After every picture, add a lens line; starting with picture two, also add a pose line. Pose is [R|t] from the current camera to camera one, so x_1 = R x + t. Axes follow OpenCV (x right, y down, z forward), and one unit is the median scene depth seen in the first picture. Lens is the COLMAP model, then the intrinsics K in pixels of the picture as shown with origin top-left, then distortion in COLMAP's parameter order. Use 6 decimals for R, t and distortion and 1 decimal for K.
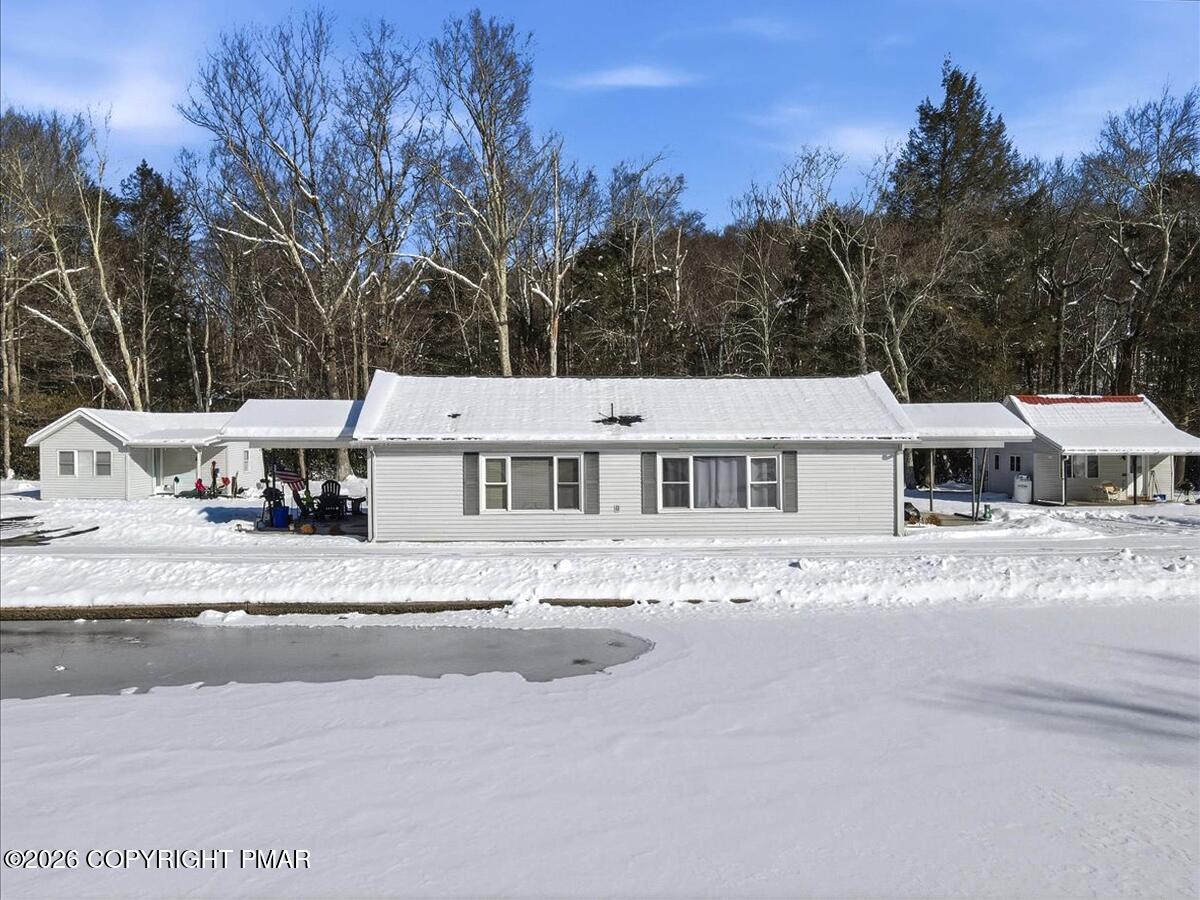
lens RADIAL K [[895.6, 0, 600.0], [0, 895.6, 450.0], [0, 0, 1]] dist [-0.036777, -0.002870]
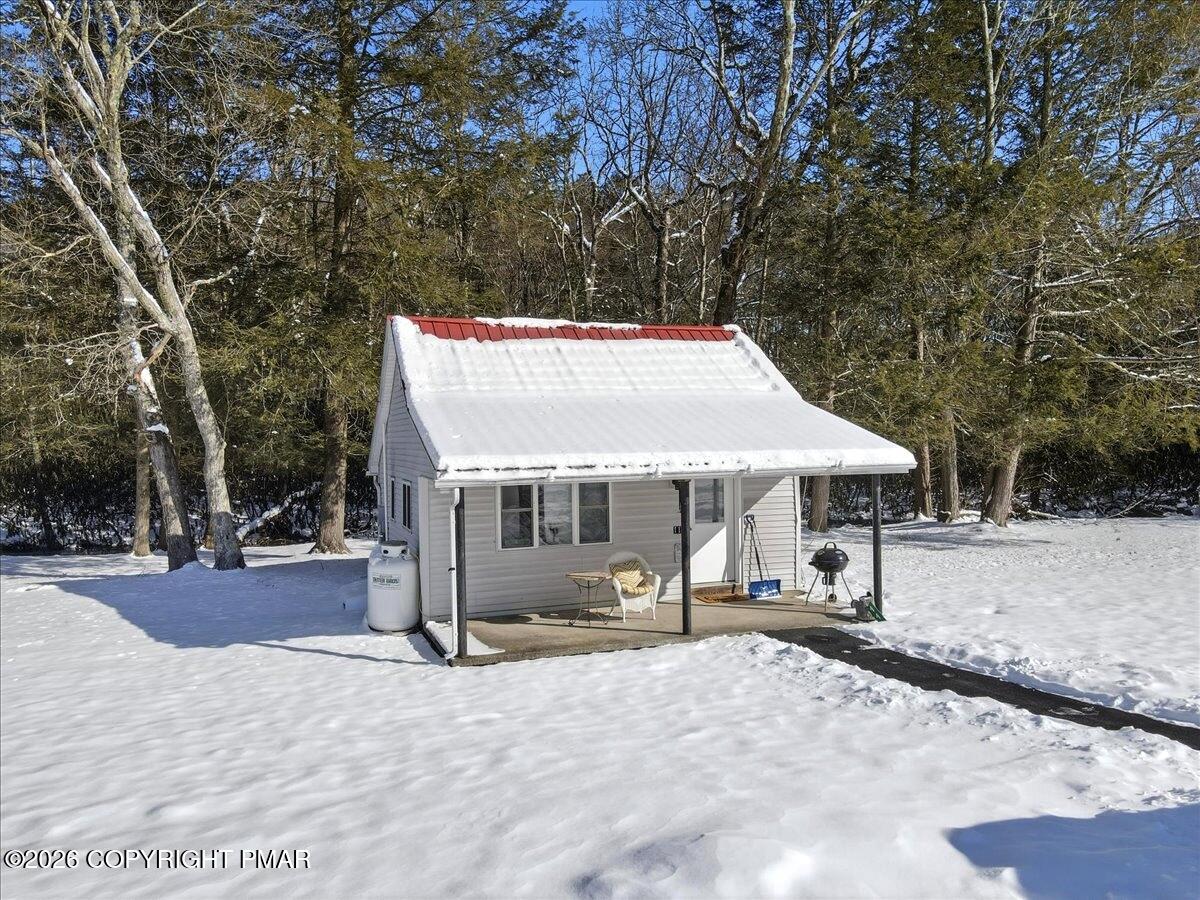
lens RADIAL K [[875.5, 0, 600.0], [0, 875.5, 450.0], [0, 0, 1]] dist [0.000955, 0.029432]
pose [[0.948794, -0.017340, 0.315419, 0.459608], [0.020376, 0.999772, -0.006328, -0.003205], [-0.315238, 0.012431, 0.948931, 0.684051]]
